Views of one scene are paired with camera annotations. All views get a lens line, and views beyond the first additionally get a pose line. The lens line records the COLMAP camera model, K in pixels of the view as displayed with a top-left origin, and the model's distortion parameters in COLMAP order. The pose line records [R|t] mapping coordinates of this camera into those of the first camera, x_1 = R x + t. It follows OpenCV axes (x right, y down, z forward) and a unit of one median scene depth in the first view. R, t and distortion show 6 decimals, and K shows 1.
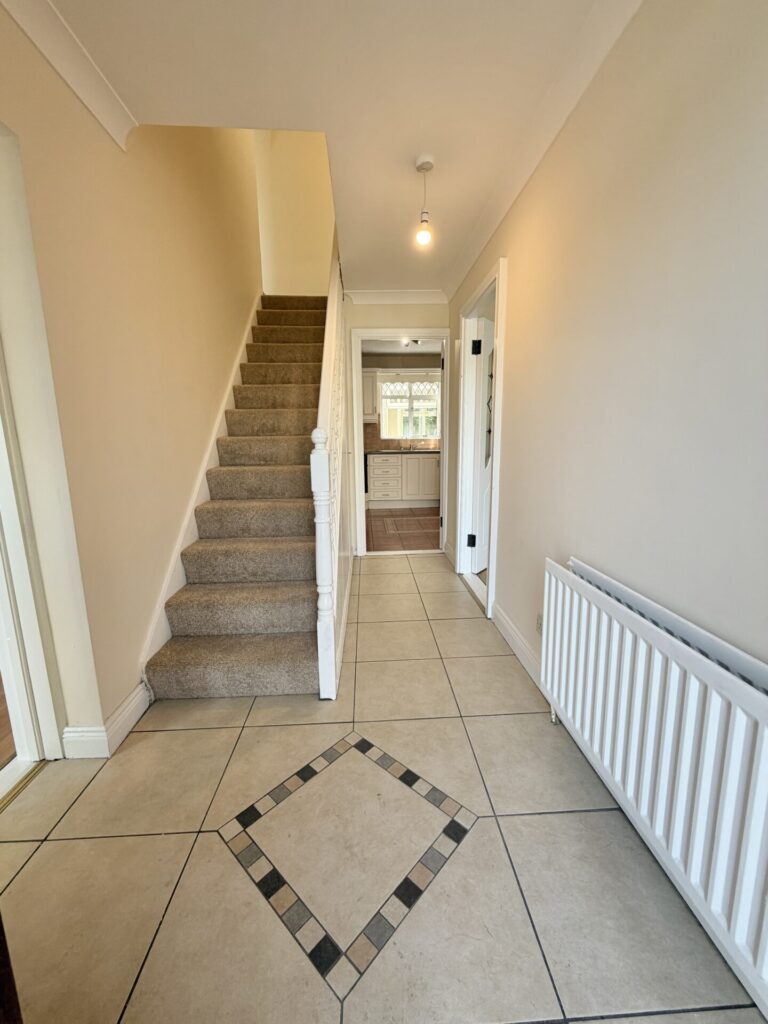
lens RADIAL K [[406.8, 0, 383.0], [0, 406.8, 506.4], [0, 0, 1]] dist [-0.000400, -0.000144]
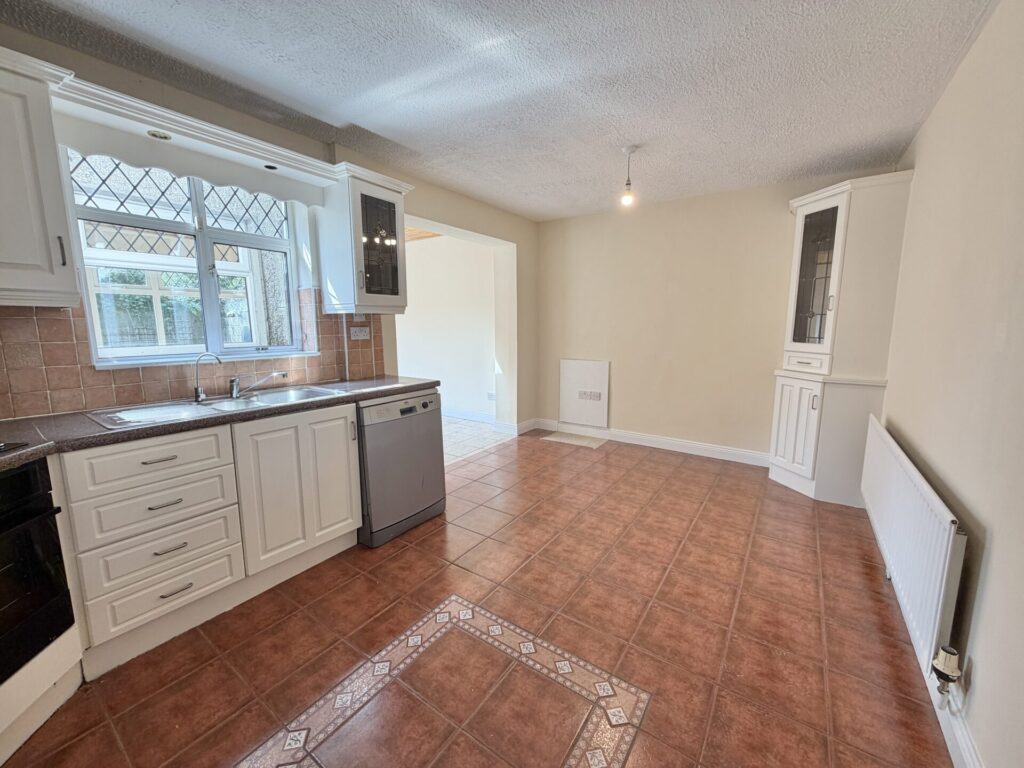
lens RADIAL K [[406.8, 0, 508.6], [0, 406.8, 383.7], [0, 0, 1]] dist [-0.000400, -0.000144]
pose [[0.620352, -0.104184, 0.777373, -0.045918], [0.127221, 0.991379, 0.031342, -0.131056], [-0.773937, 0.079455, 0.628259, 0.631891]]
